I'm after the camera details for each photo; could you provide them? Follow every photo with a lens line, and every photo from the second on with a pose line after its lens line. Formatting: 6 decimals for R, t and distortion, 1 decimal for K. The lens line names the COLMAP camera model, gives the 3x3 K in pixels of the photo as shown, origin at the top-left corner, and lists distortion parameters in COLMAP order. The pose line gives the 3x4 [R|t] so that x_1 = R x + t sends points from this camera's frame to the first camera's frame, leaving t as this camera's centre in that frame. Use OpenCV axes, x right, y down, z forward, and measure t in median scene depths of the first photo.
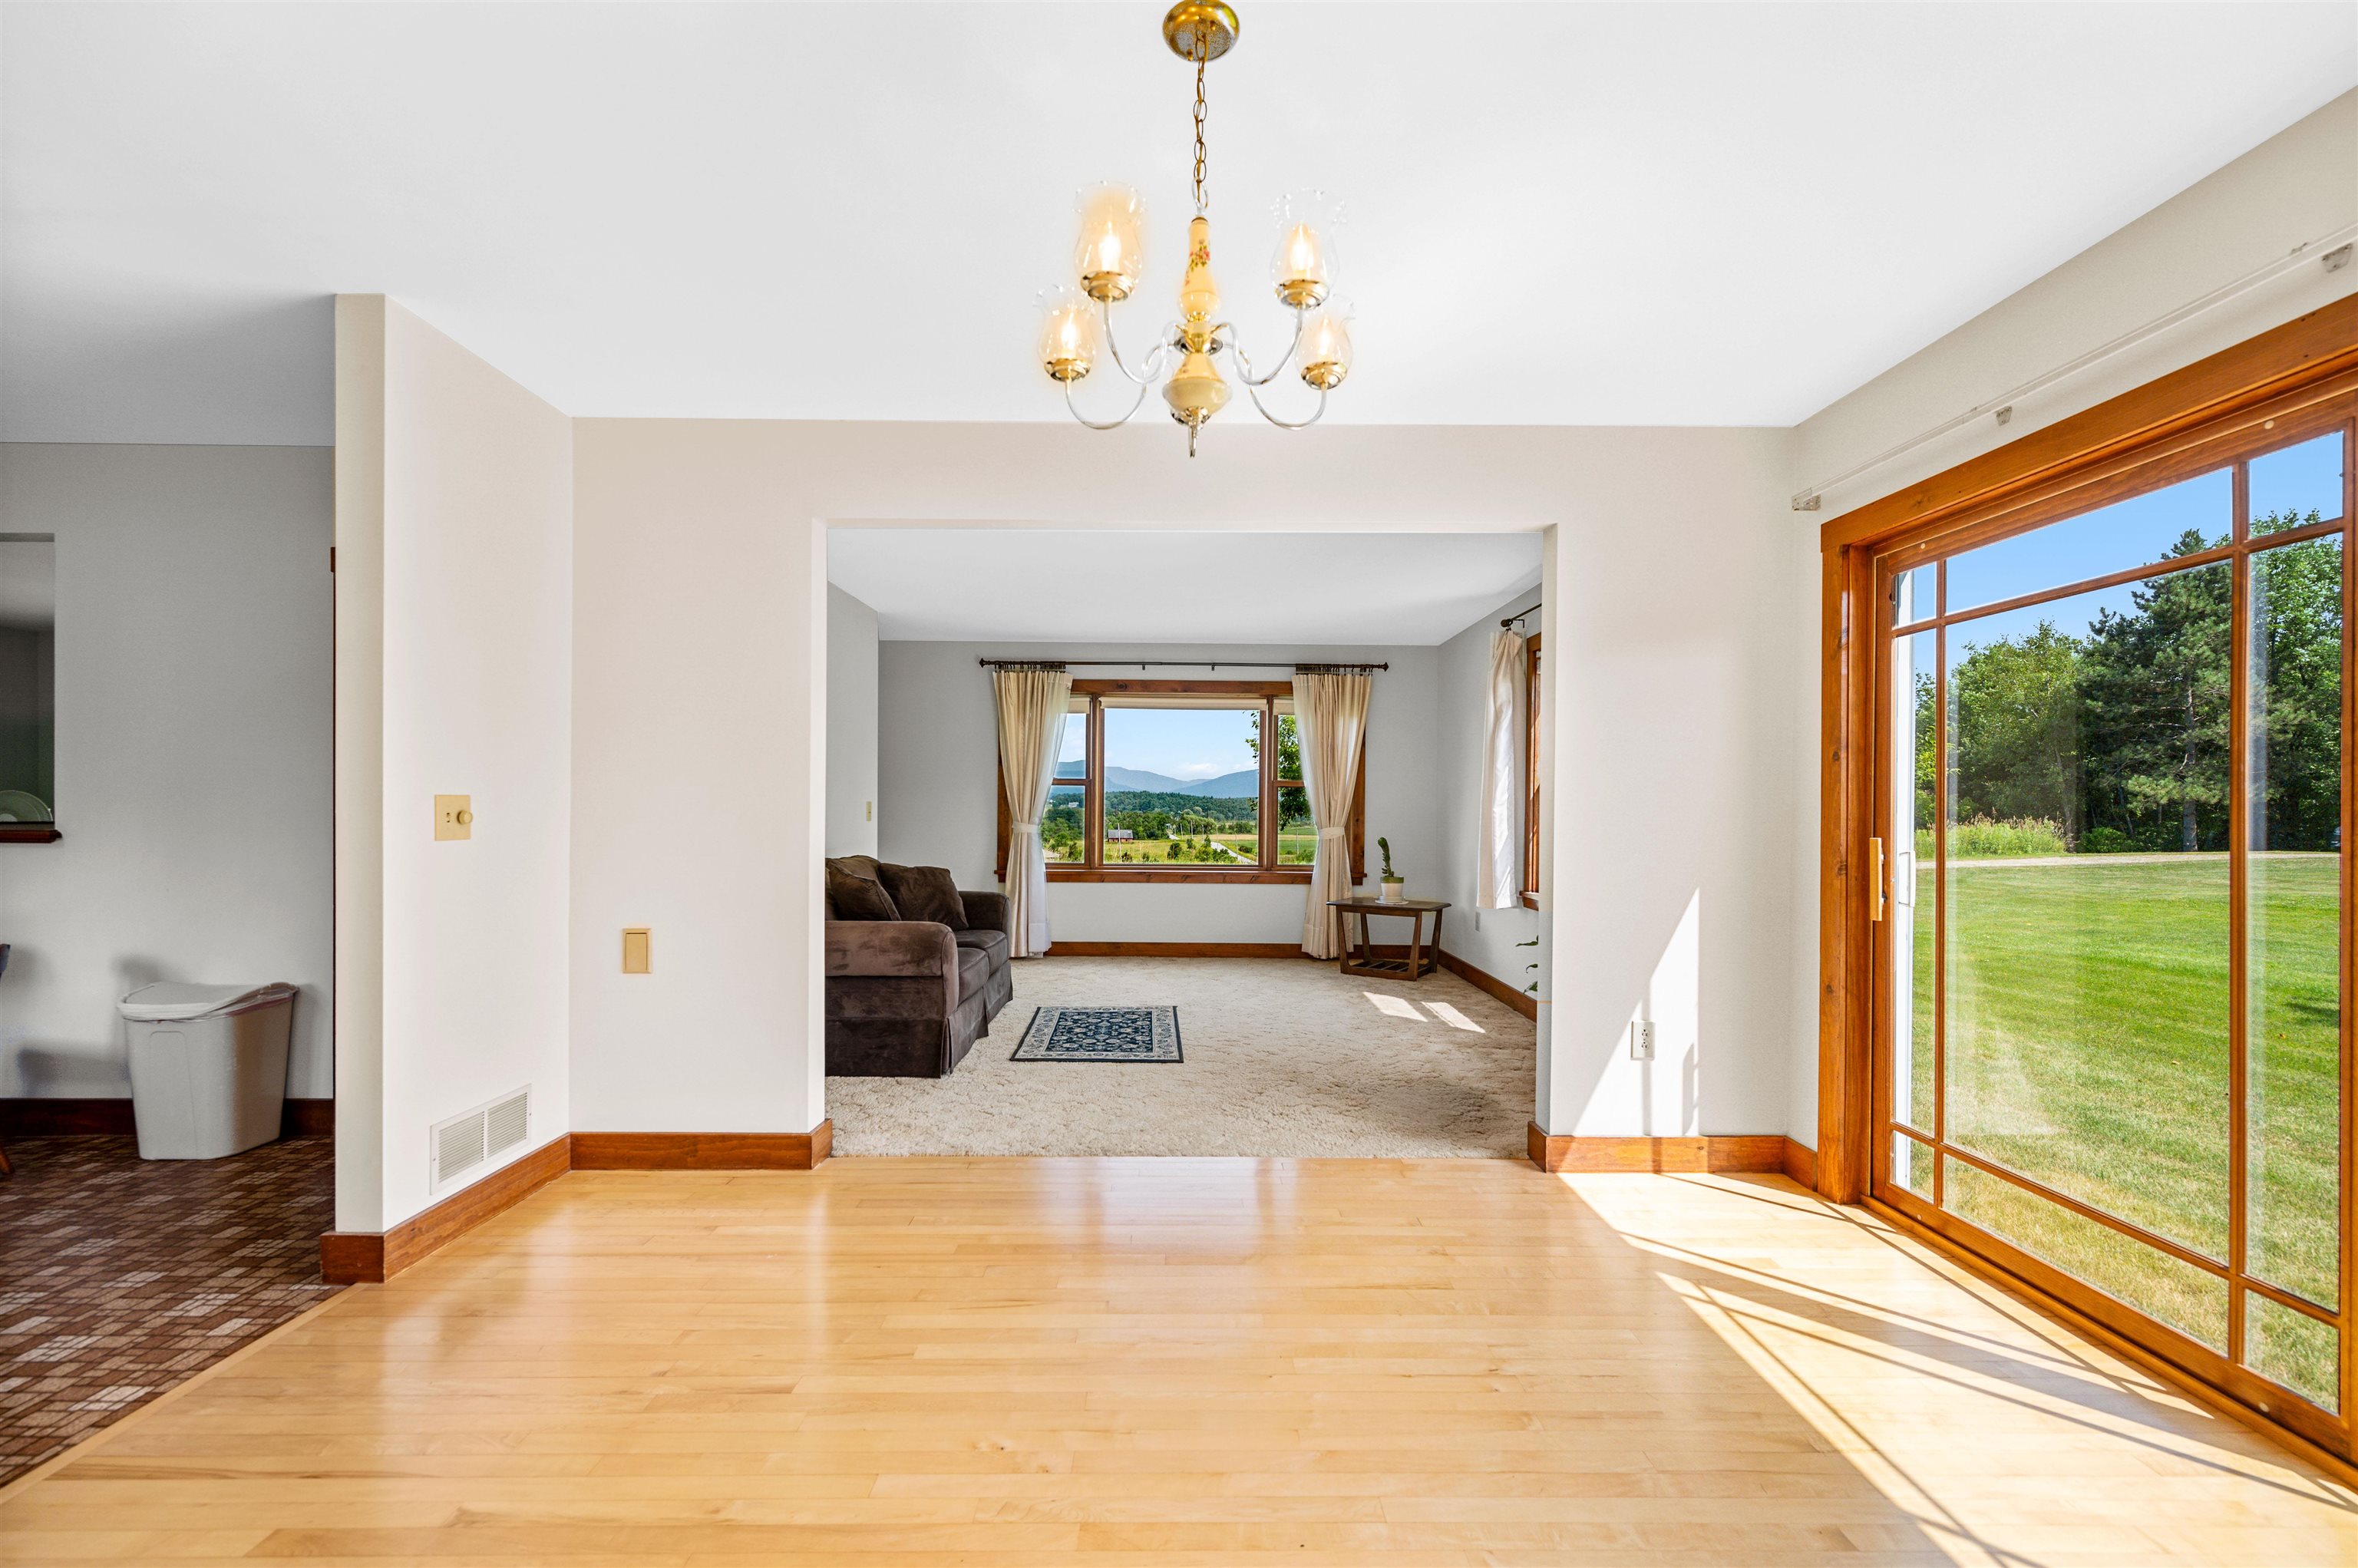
lens RADIAL K [[945.2, 0, 1183.1], [0, 945.2, 794.7], [0, 0, 1]] dist [-0.000602, 0.000404]
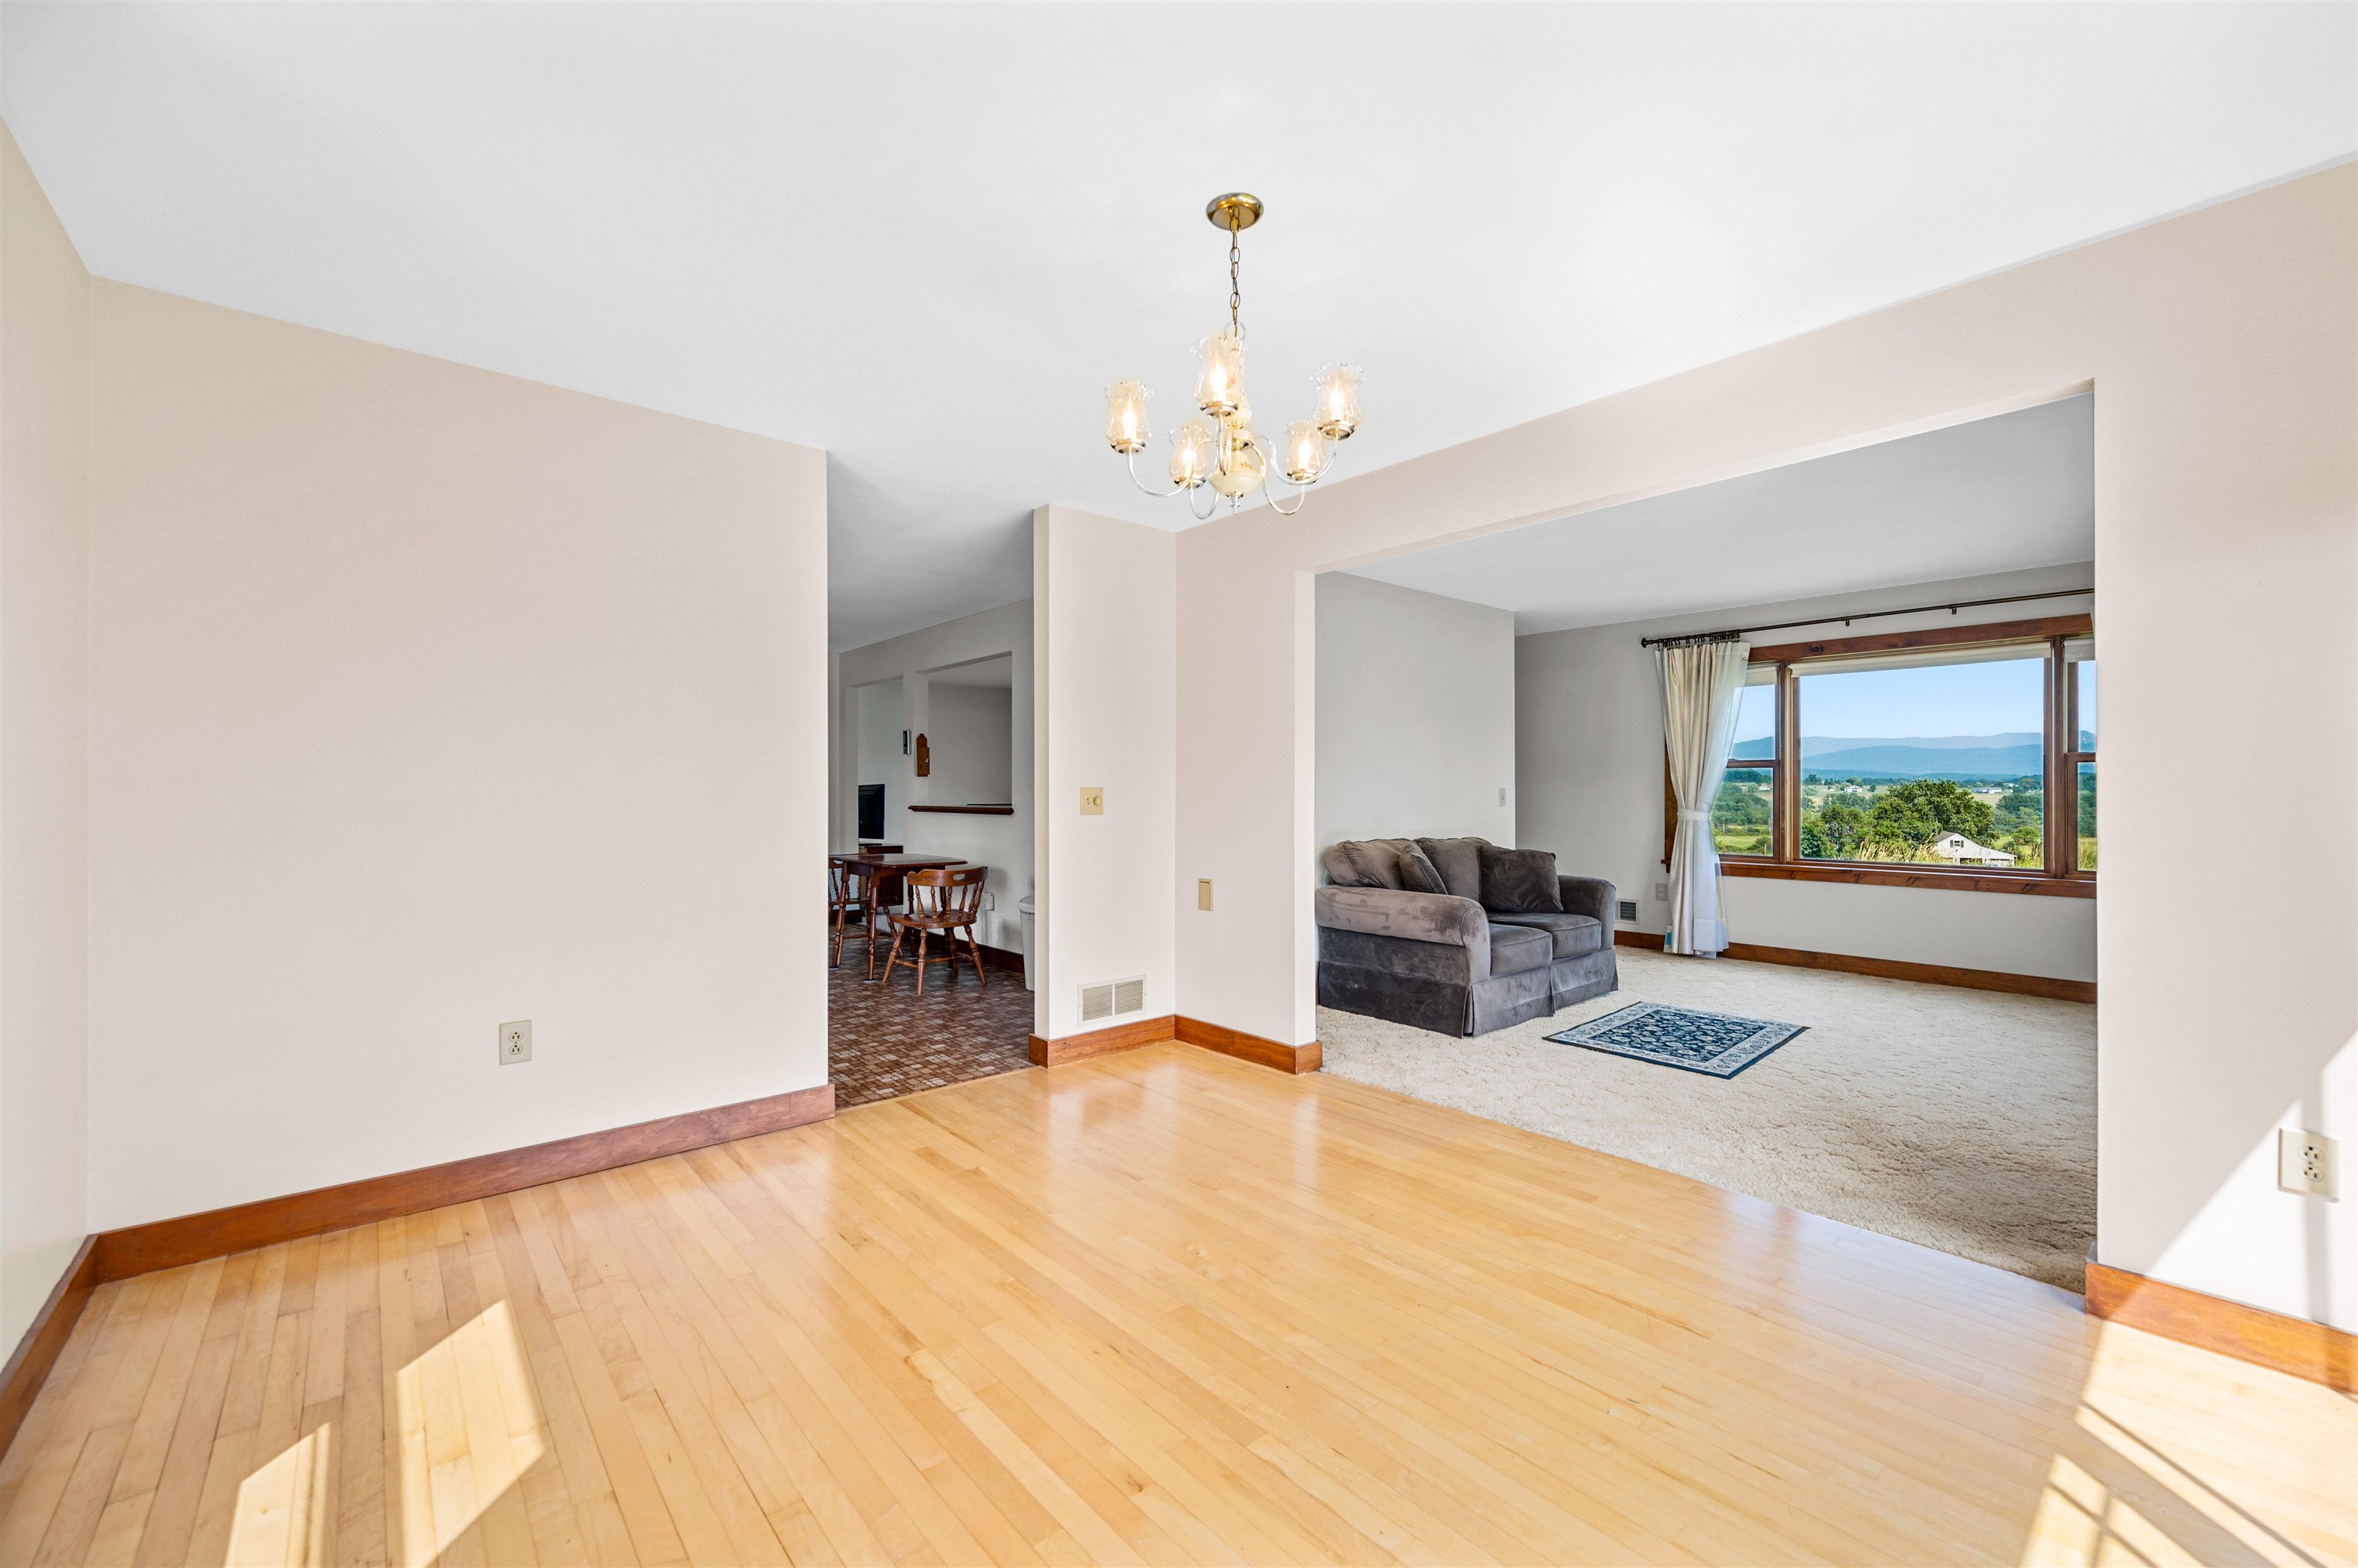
lens RADIAL K [[945.7, 0, 1177.3], [0, 945.7, 756.6], [0, 0, 1]] dist [-0.000886, -0.000225]
pose [[0.645638, -0.036040, -0.762792, 0.506279], [0.015232, 0.999295, -0.034321, 0.005039], [0.763491, 0.010540, 0.645732, 0.040682]]
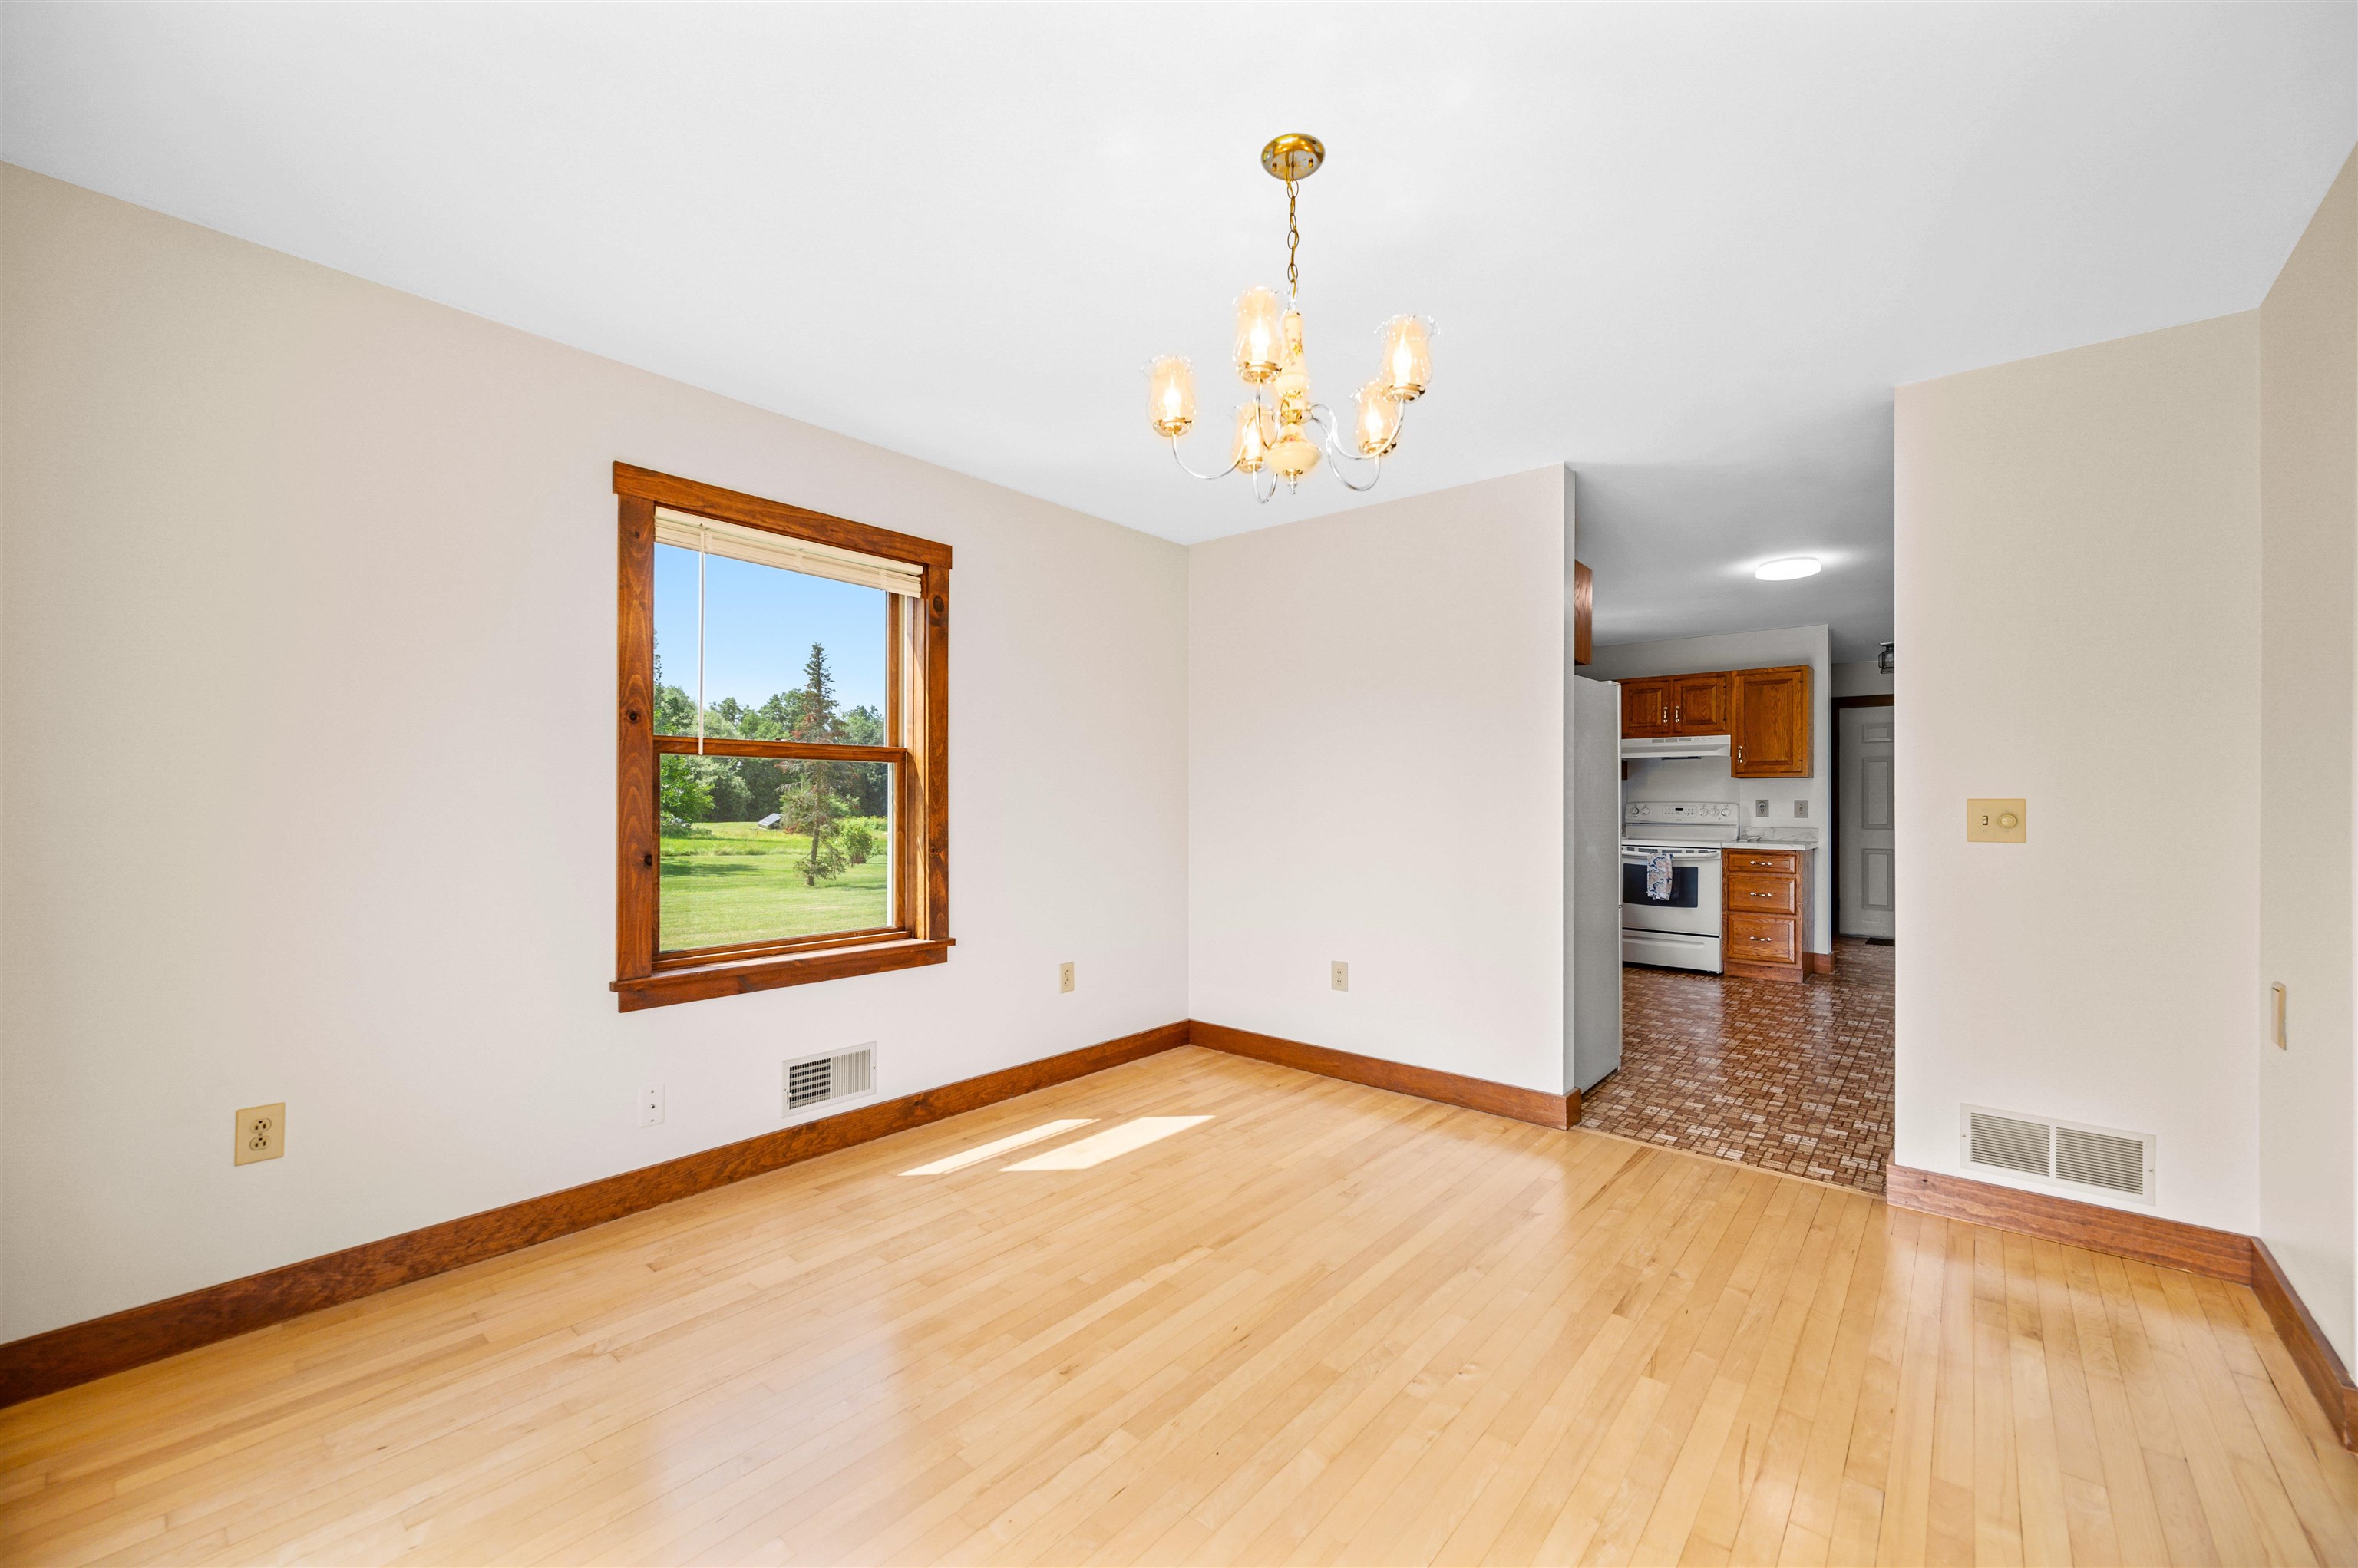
lens RADIAL K [[926.7, 0, 1168.6], [0, 926.7, 781.5], [0, 0, 1]] dist [-0.000335, 0.000167]
pose [[-0.662858, -0.025237, -0.748320, 0.510636], [-0.000714, 0.999453, -0.033074, 0.013686], [0.748745, -0.021389, -0.662513, 0.856922]]
